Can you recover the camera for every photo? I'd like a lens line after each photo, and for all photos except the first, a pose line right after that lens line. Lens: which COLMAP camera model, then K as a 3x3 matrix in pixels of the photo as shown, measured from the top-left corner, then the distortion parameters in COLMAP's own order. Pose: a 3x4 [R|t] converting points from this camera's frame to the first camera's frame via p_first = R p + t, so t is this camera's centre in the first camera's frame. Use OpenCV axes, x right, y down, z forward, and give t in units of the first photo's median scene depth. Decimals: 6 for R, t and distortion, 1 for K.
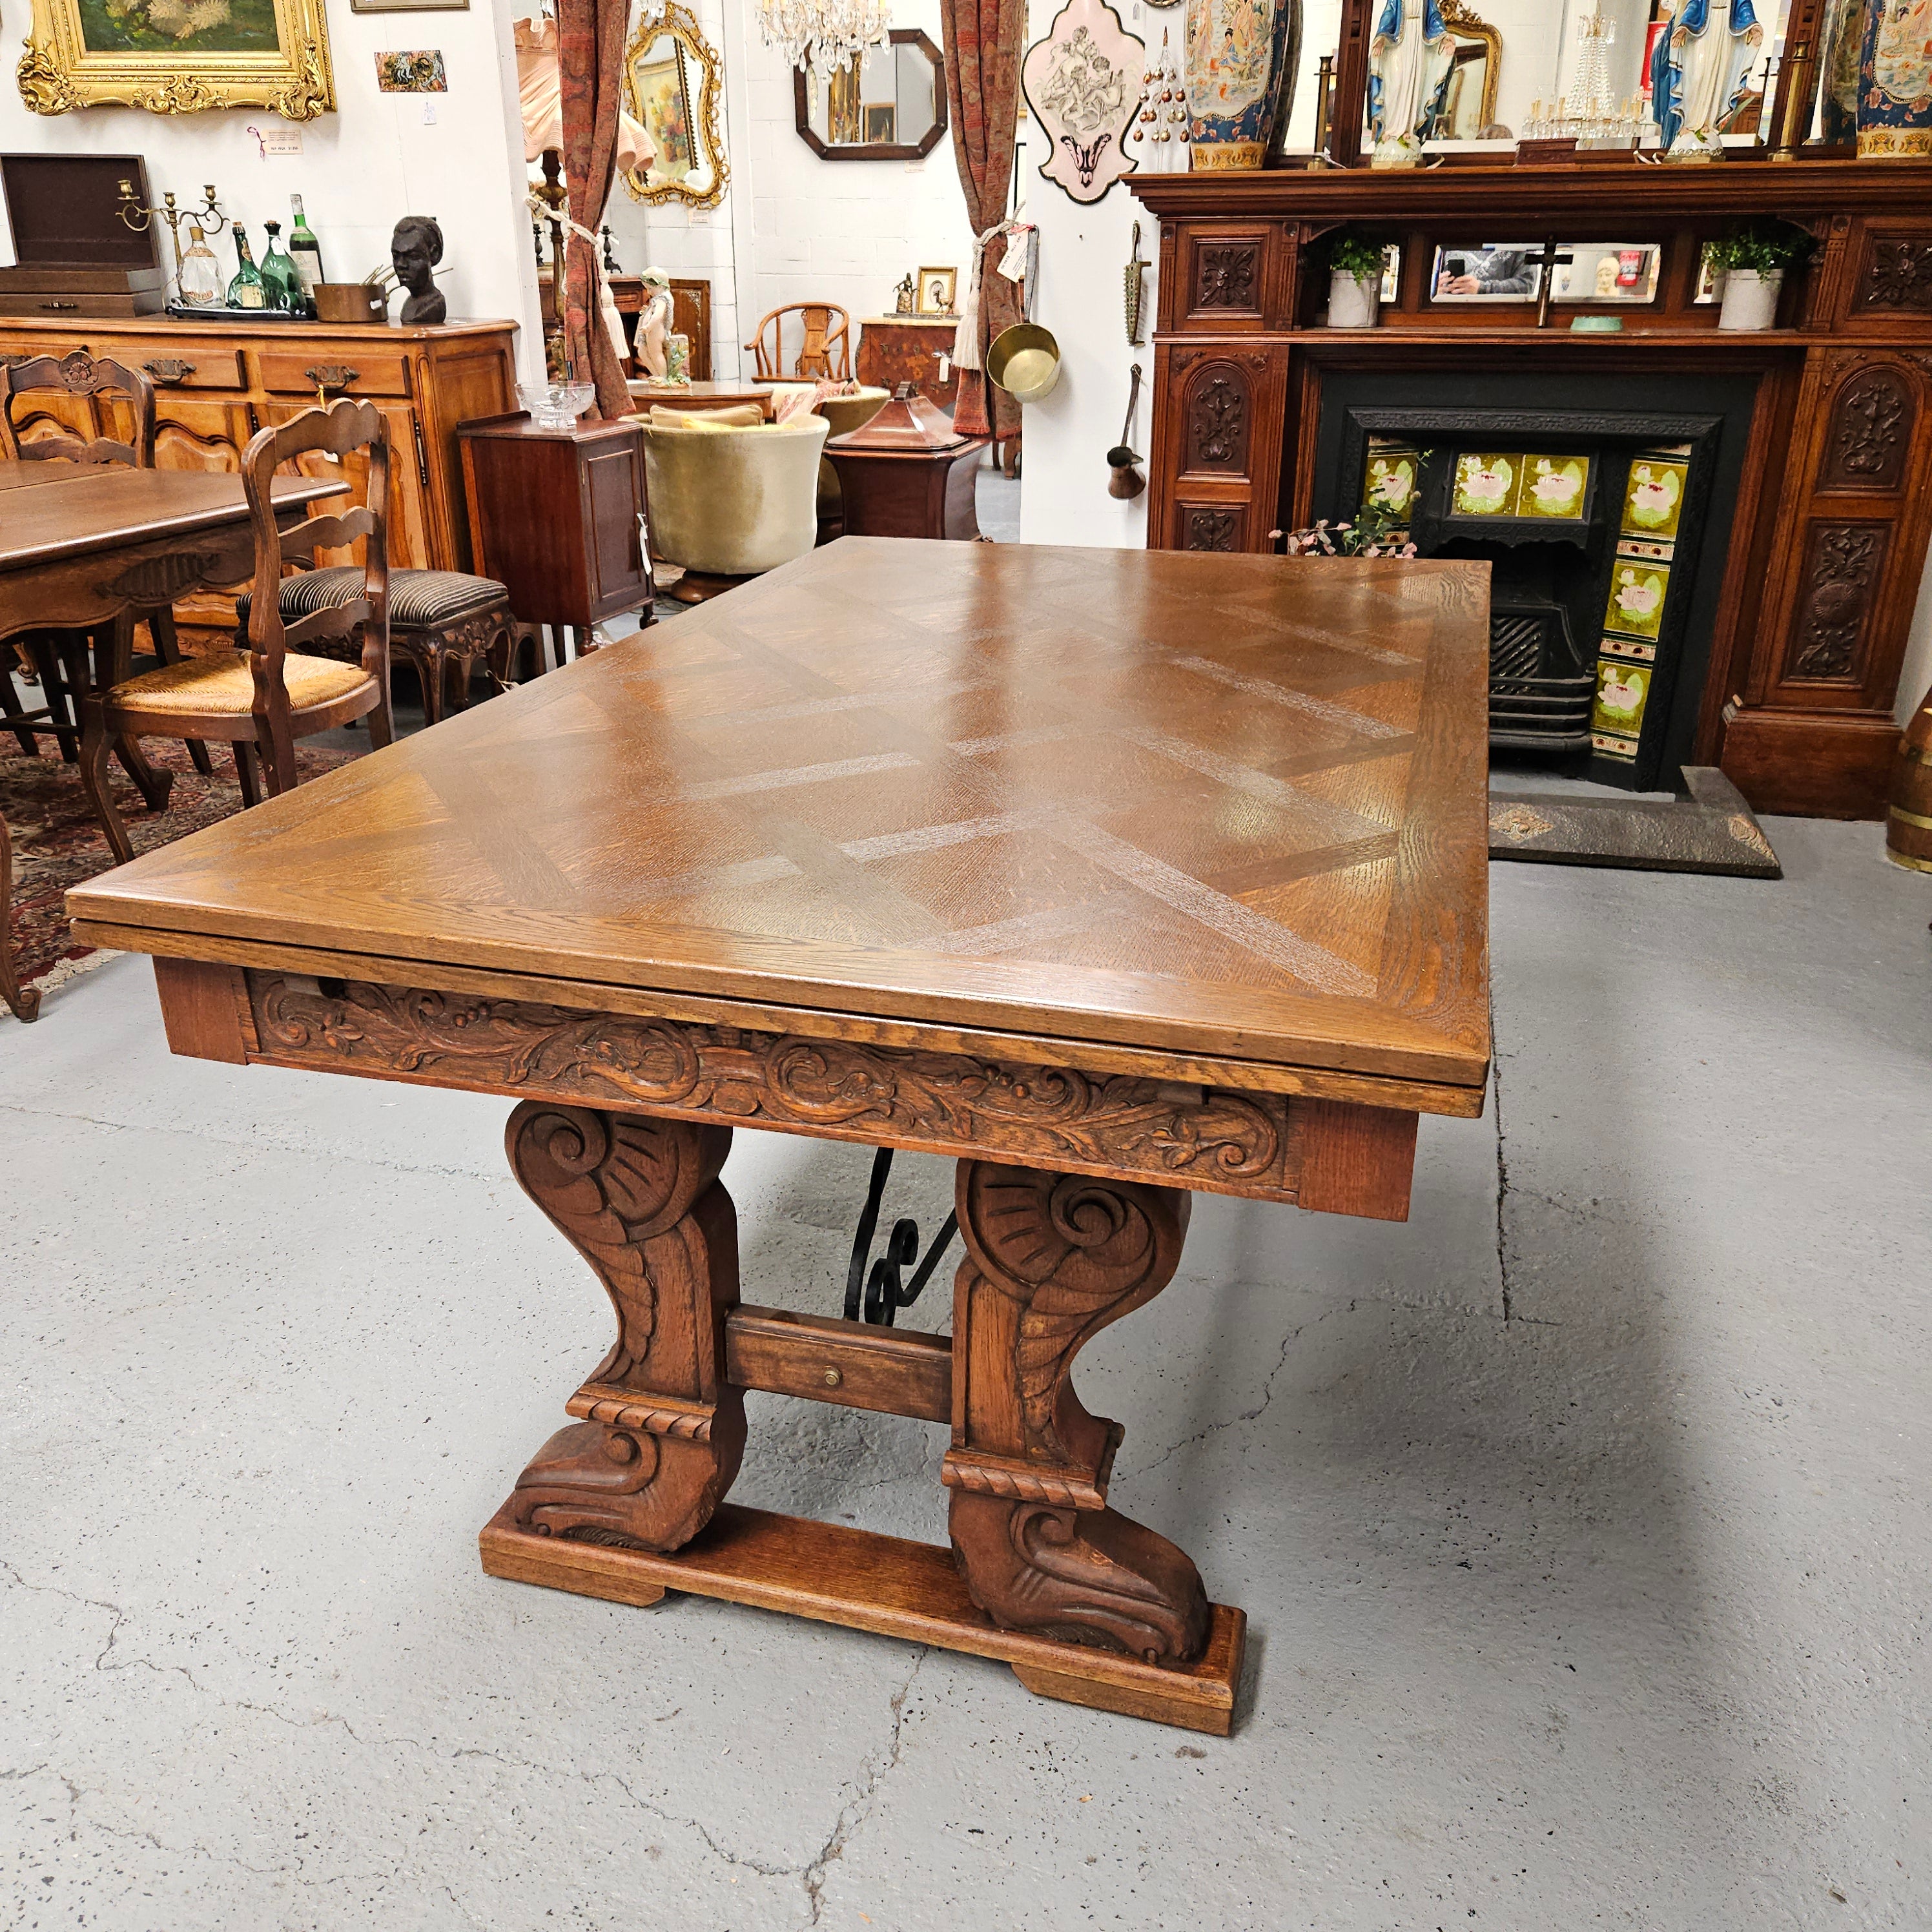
lens RADIAL K [[1740.5, 0, 938.5], [0, 1740.5, 962.4], [0, 0, 1]] dist [0.071138, -0.069088]
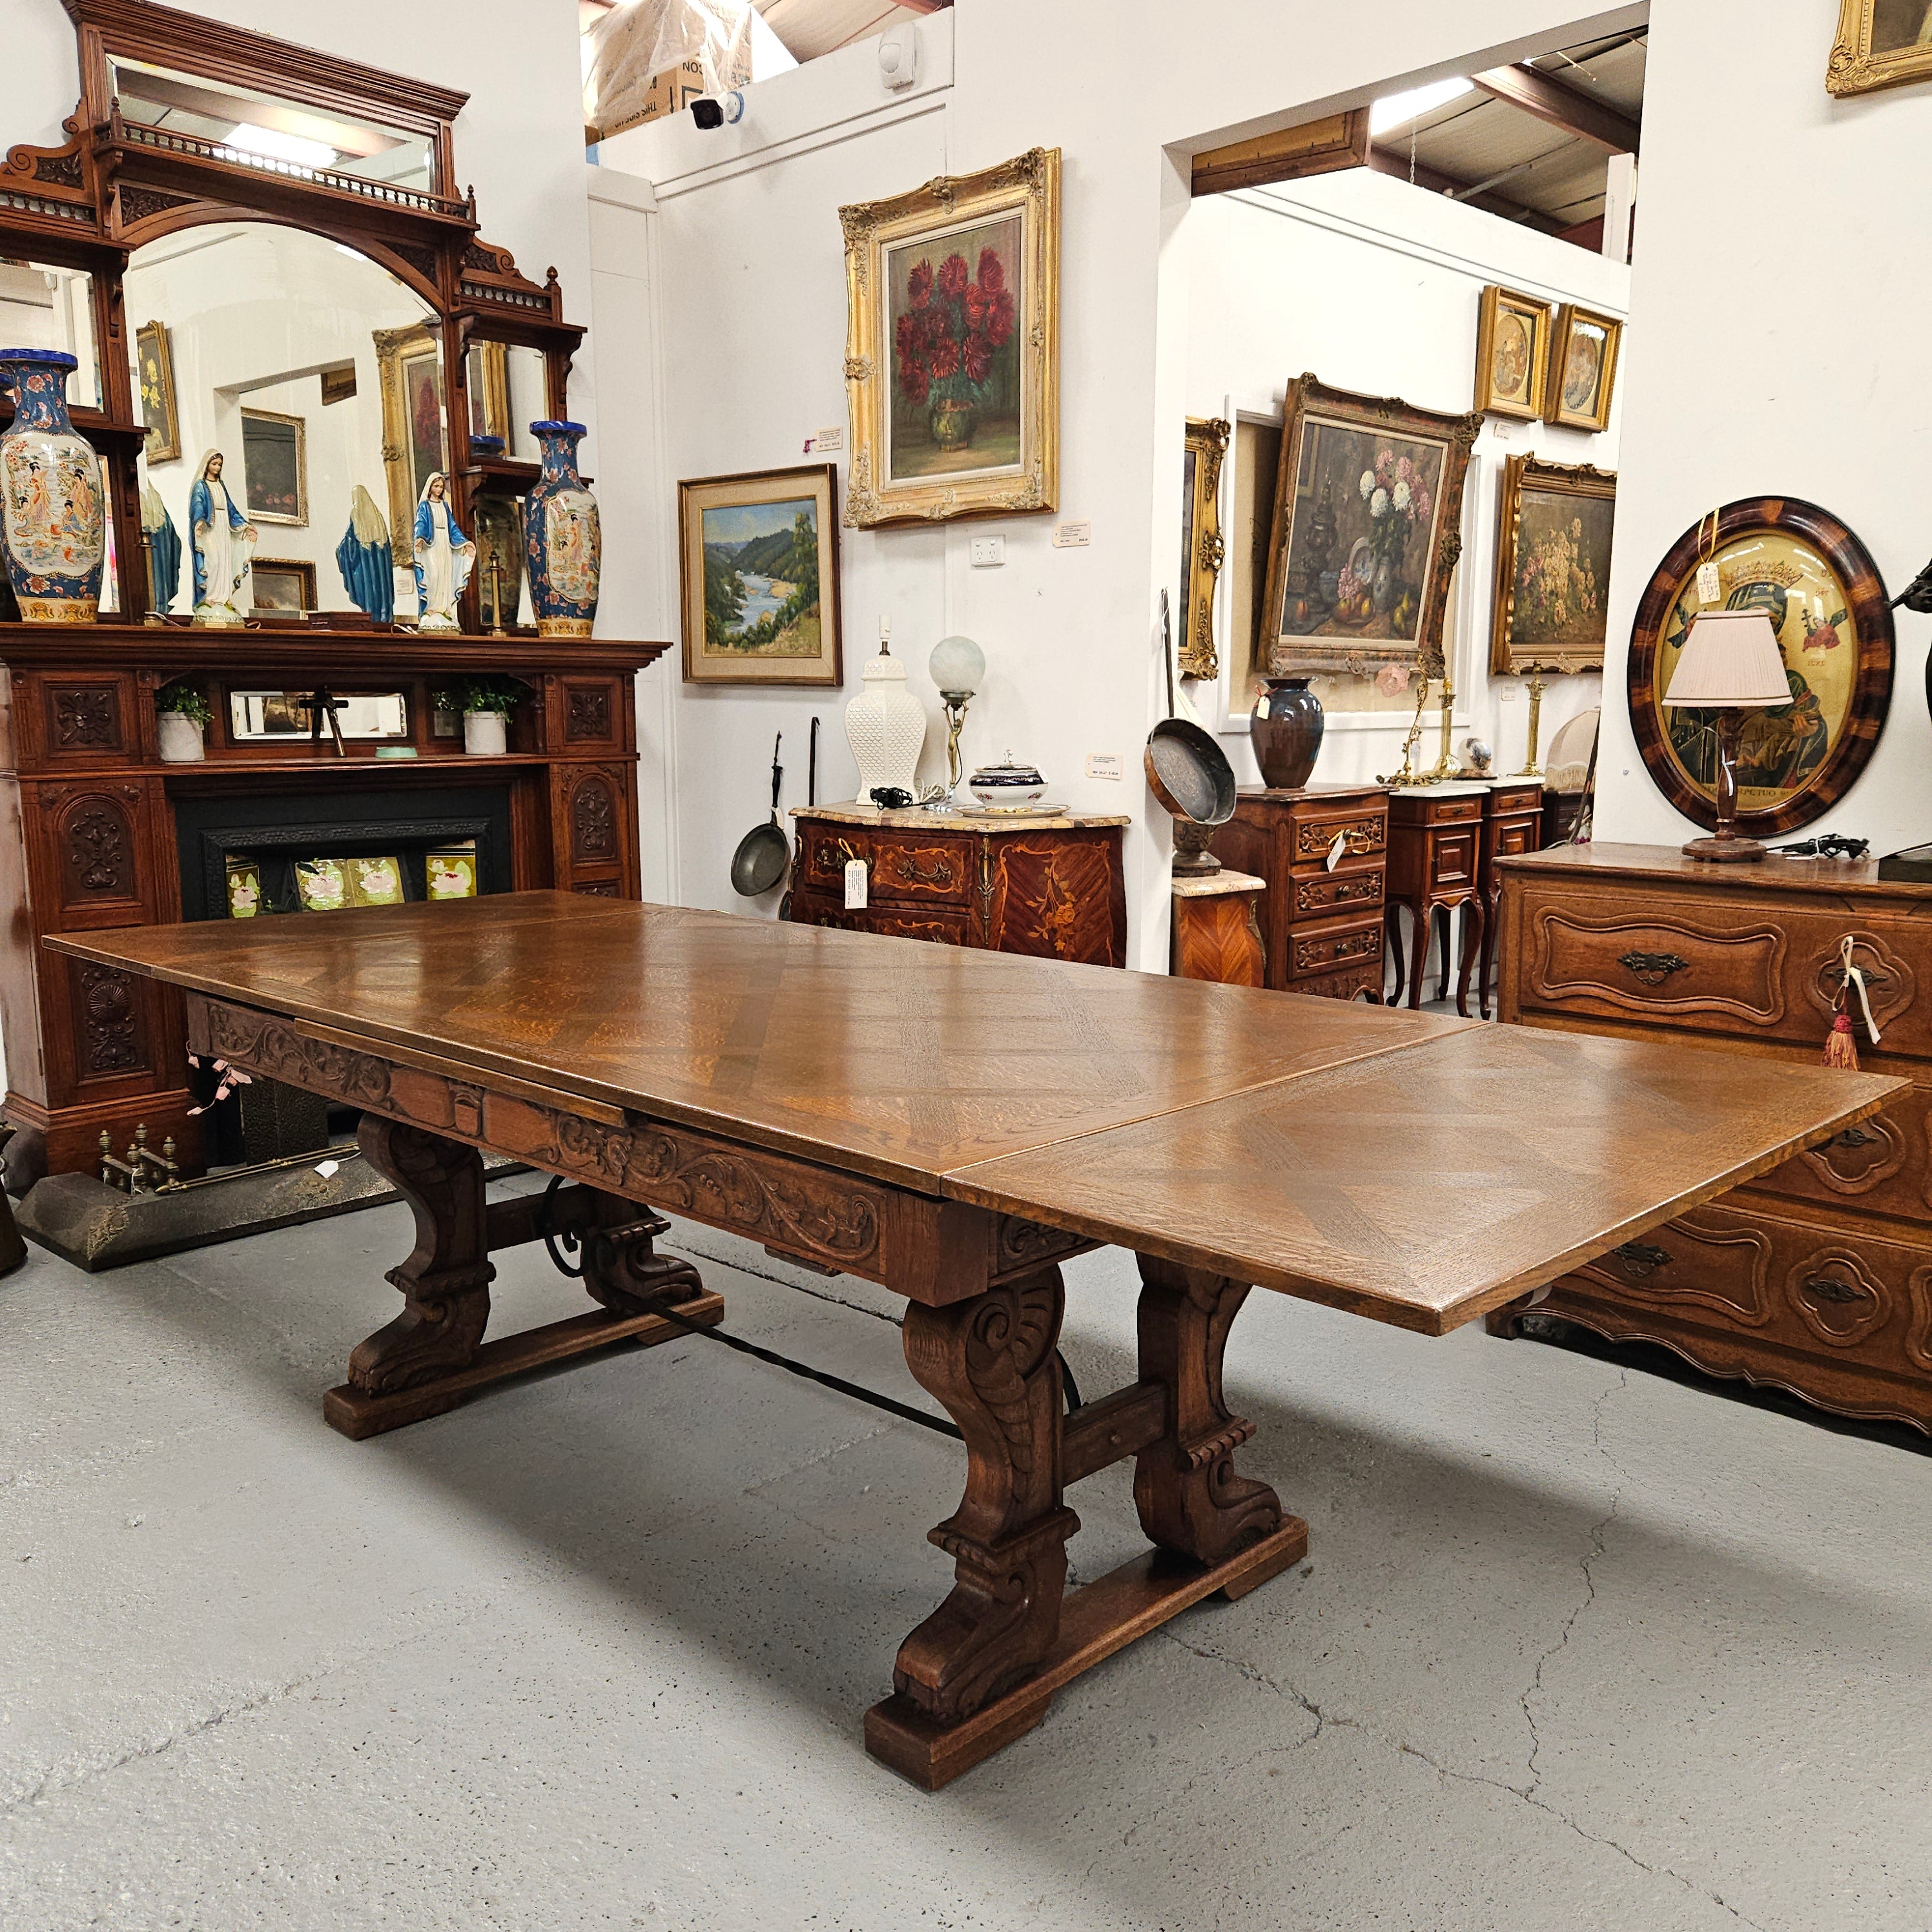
lens RADIAL K [[1740.5, 0, 965.9], [0, 1740.5, 954.0], [0, 0, 1]] dist [0.071138, -0.069088]
pose [[0.467774, -0.129490, 0.874311, -0.532774], [0.339542, 0.939630, -0.042498, -0.043204], [-0.816026, 0.316745, 0.483502, 0.129489]]
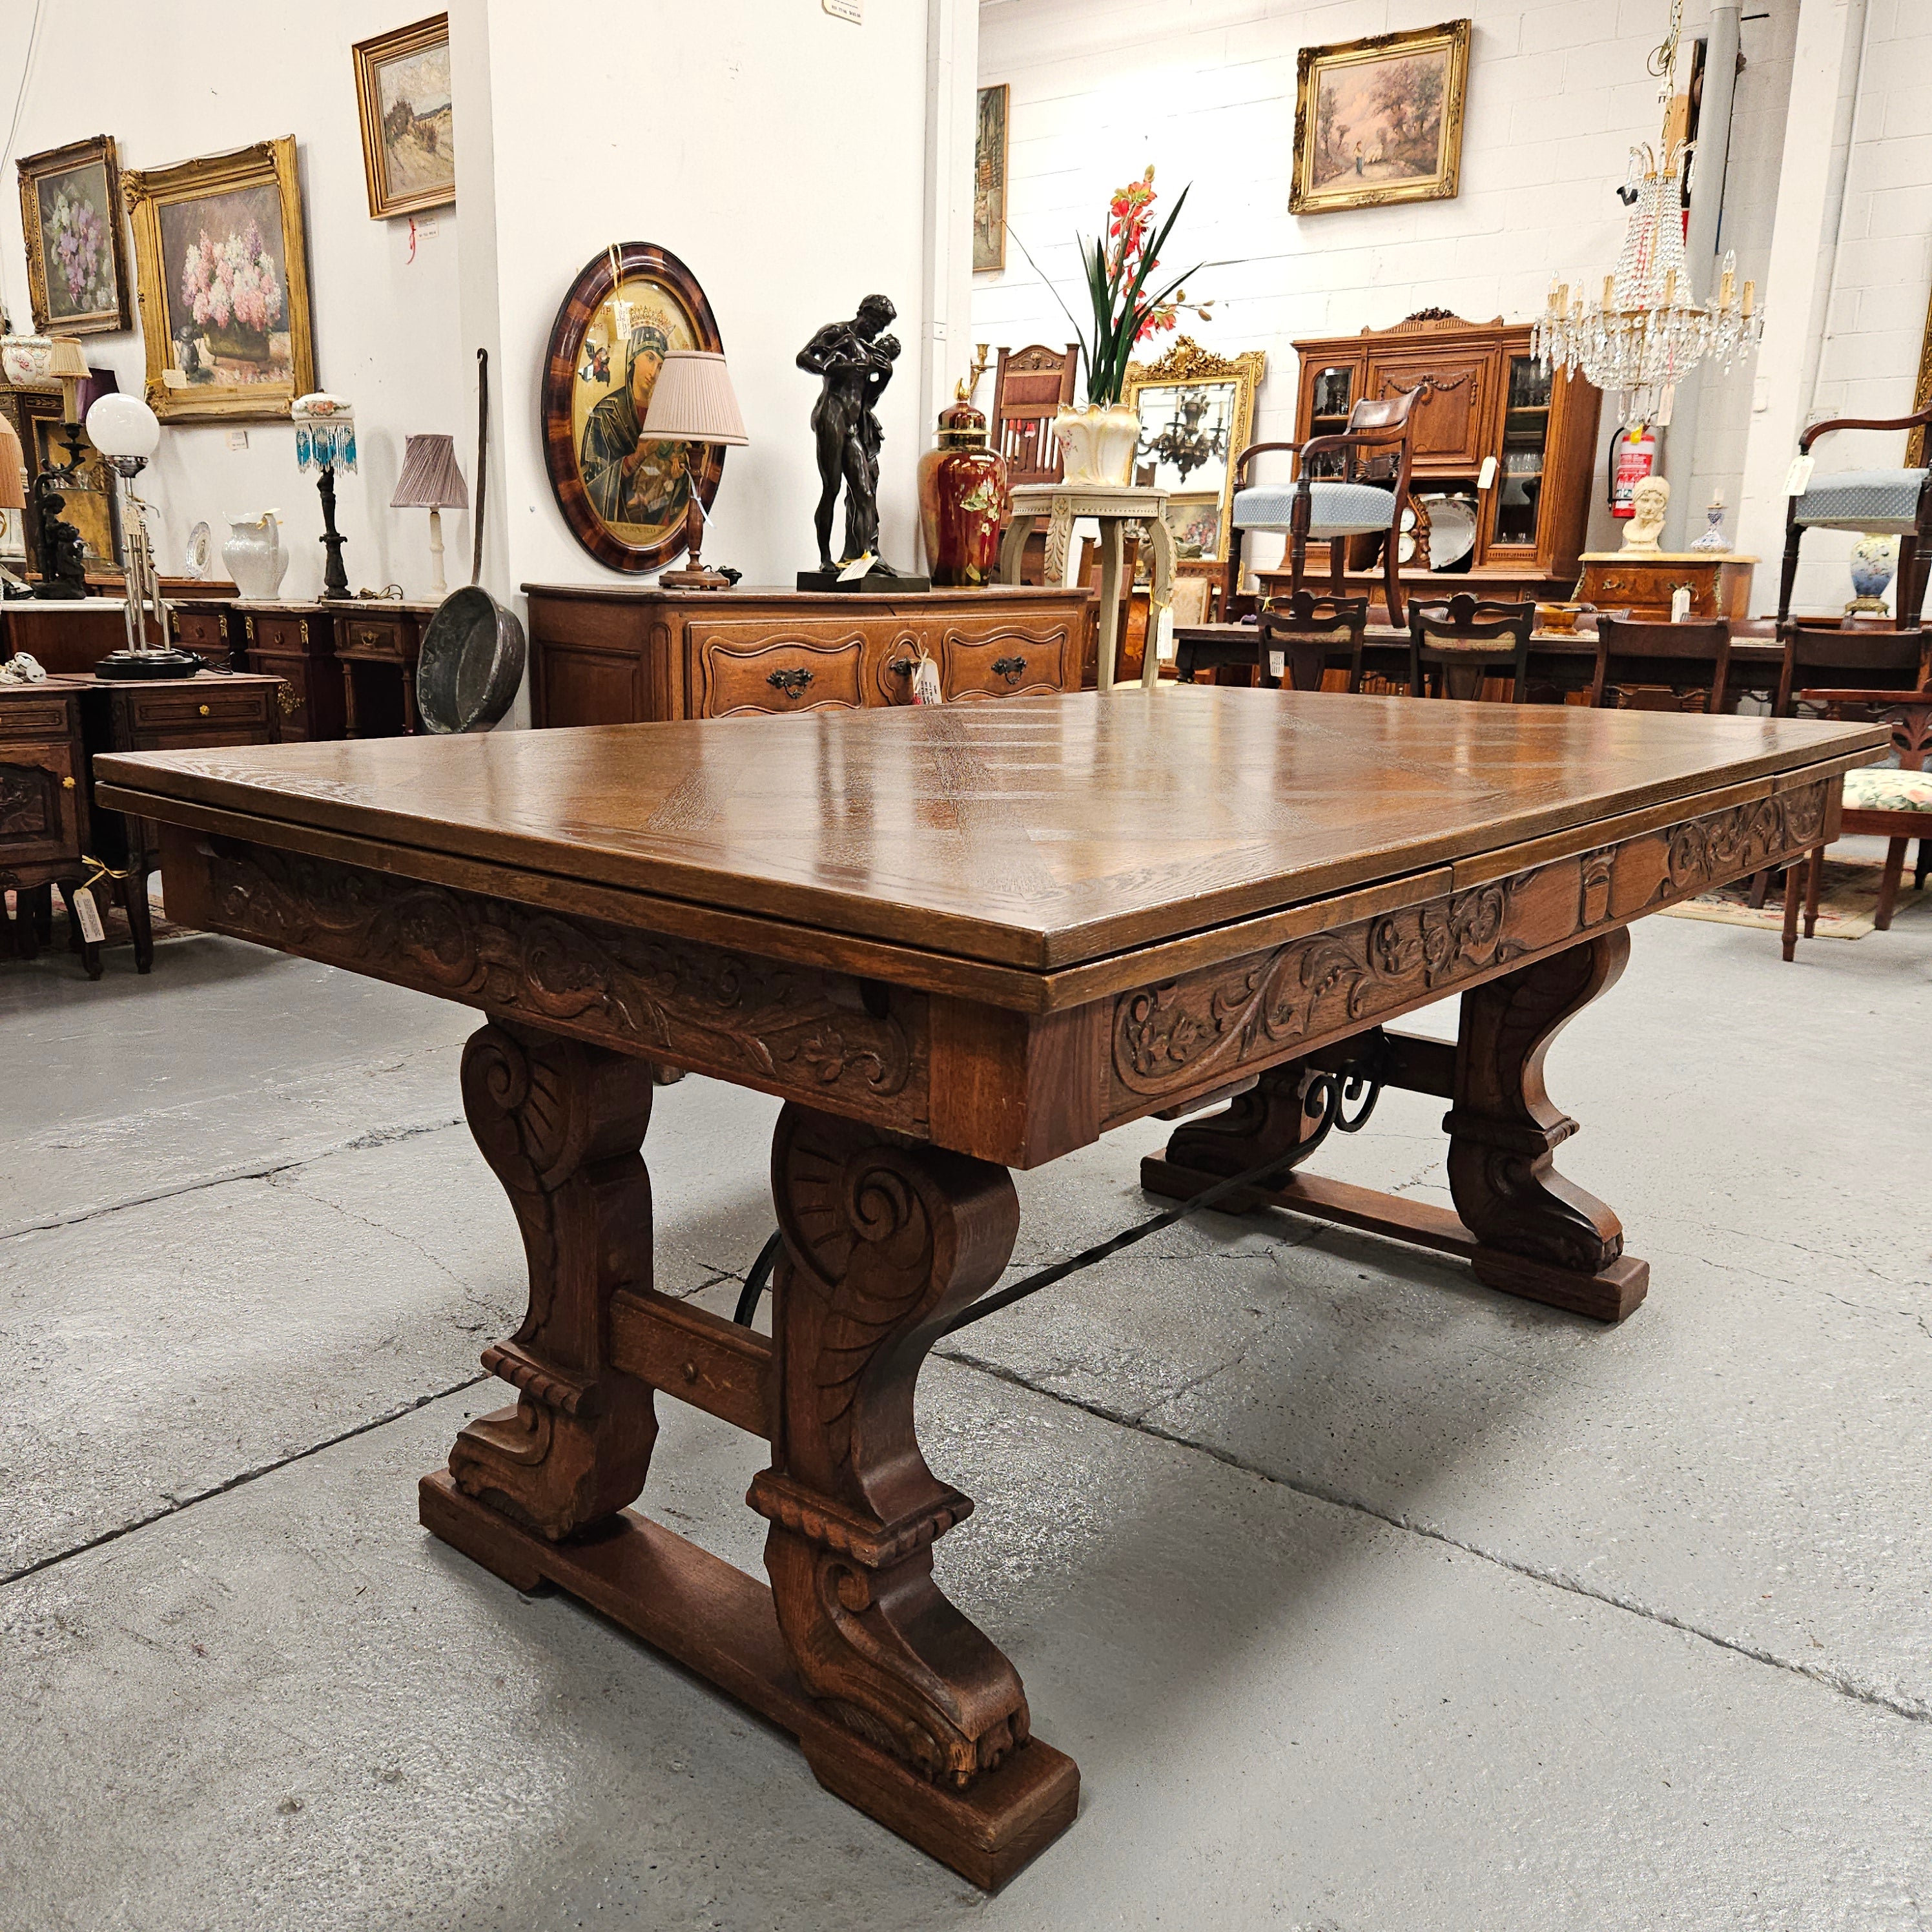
lens RADIAL K [[1740.5, 0, 945.7], [0, 1740.5, 959.4], [0, 0, 1]] dist [0.071138, -0.069088]
pose [[-0.918287, -0.101448, 0.382696, -0.119285], [0.135917, 0.827091, 0.545387, -0.315986], [-0.371853, 0.552837, -0.745719, 0.956229]]
